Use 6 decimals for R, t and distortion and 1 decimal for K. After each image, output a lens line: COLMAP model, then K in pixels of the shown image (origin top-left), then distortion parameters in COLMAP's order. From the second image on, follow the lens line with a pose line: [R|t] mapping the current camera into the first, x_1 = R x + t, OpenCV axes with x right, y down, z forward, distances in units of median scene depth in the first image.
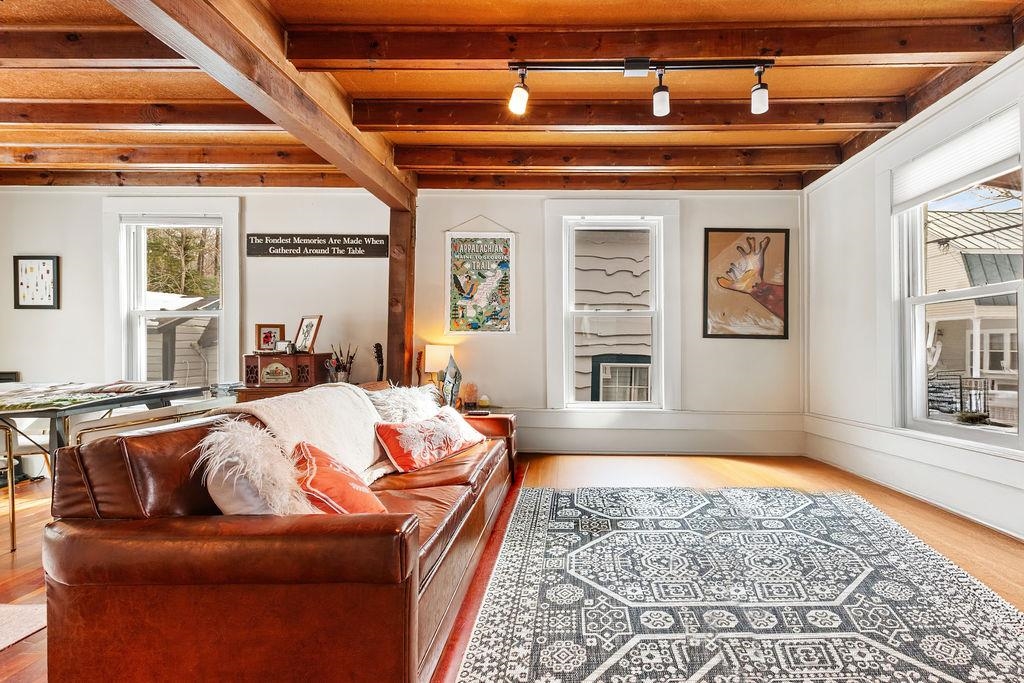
lens RADIAL K [[452.9, 0, 514.9], [0, 452.9, 348.6], [0, 0, 1]] dist [-0.000831, -0.000521]
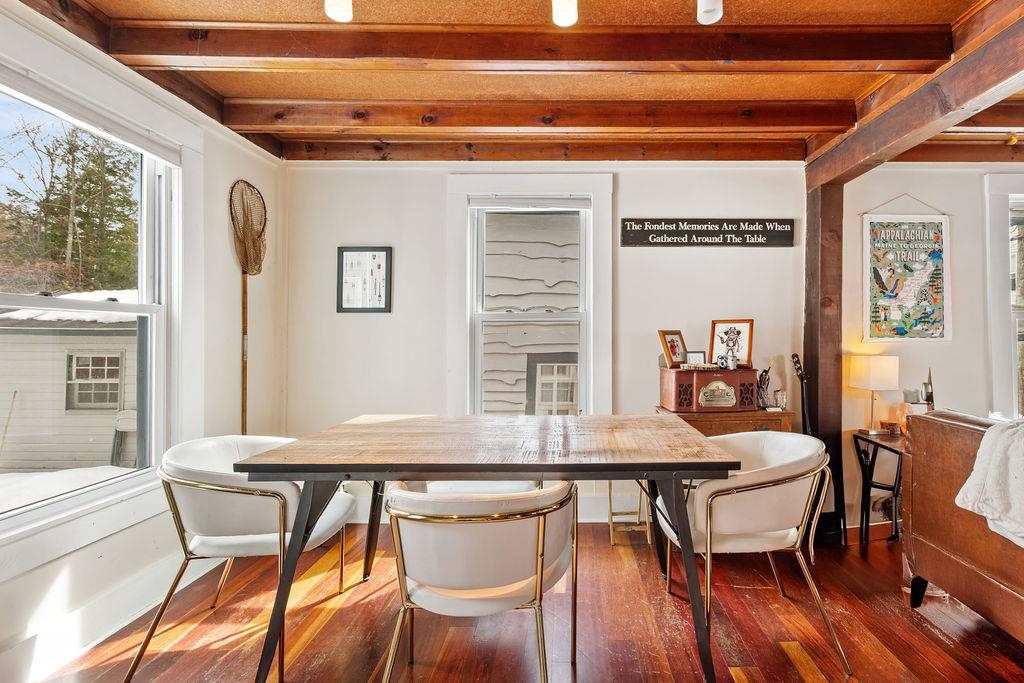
lens RADIAL K [[456.7, 0, 570.1], [0, 456.7, 338.9], [0, 0, 1]] dist [0.001053, -0.000121]
pose [[0.999956, -0.003892, -0.008493, -0.675737], [0.003734, 0.999823, -0.018444, -0.023845], [0.008563, 0.018412, 0.999794, 0.187434]]
